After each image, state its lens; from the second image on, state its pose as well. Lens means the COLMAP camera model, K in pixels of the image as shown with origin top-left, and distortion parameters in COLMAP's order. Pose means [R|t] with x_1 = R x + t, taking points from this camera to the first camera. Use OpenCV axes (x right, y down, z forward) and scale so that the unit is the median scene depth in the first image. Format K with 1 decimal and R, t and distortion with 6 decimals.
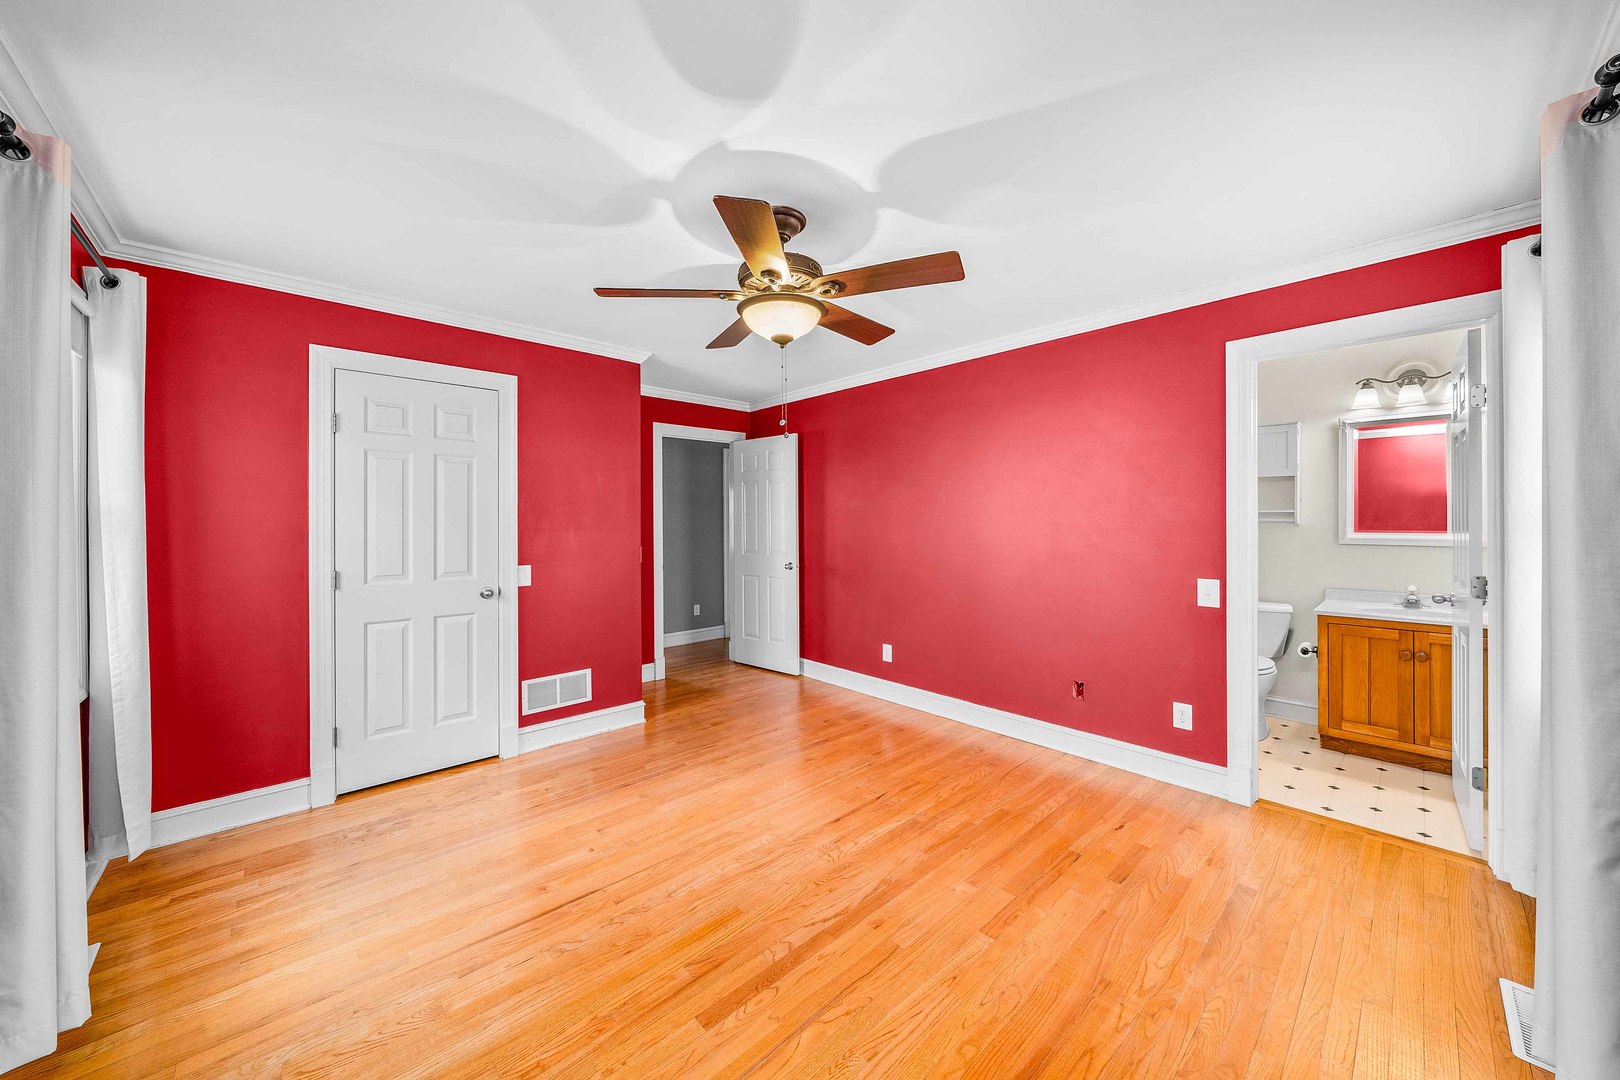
lens RADIAL K [[552.9, 0, 809.9], [0, 552.9, 526.8], [0, 0, 1]] dist [-0.006403, 0.000012]
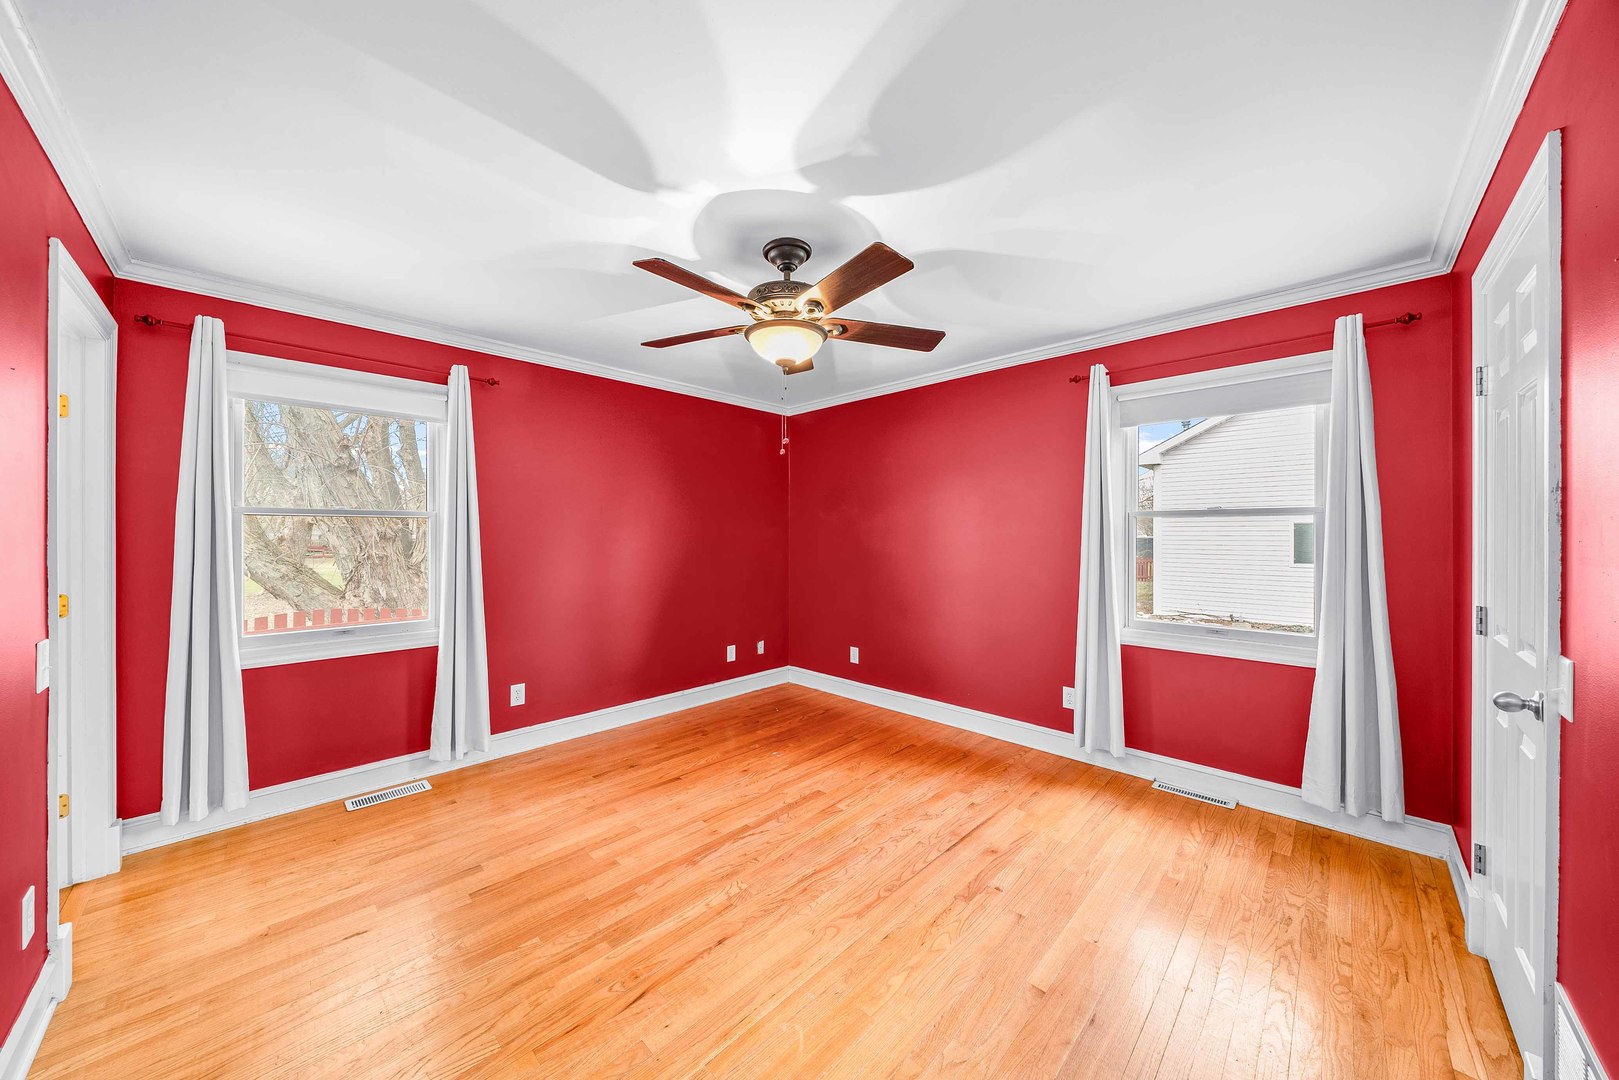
lens RADIAL K [[552.5, 0, 809.4], [0, 552.5, 526.8], [0, 0, 1]] dist [-0.006403, 0.000012]
pose [[-0.998565, 0.004420, -0.053366, -0.031371], [0.004185, 0.999981, 0.004513, -0.023485], [0.053385, 0.004283, -0.998565, 1.755318]]
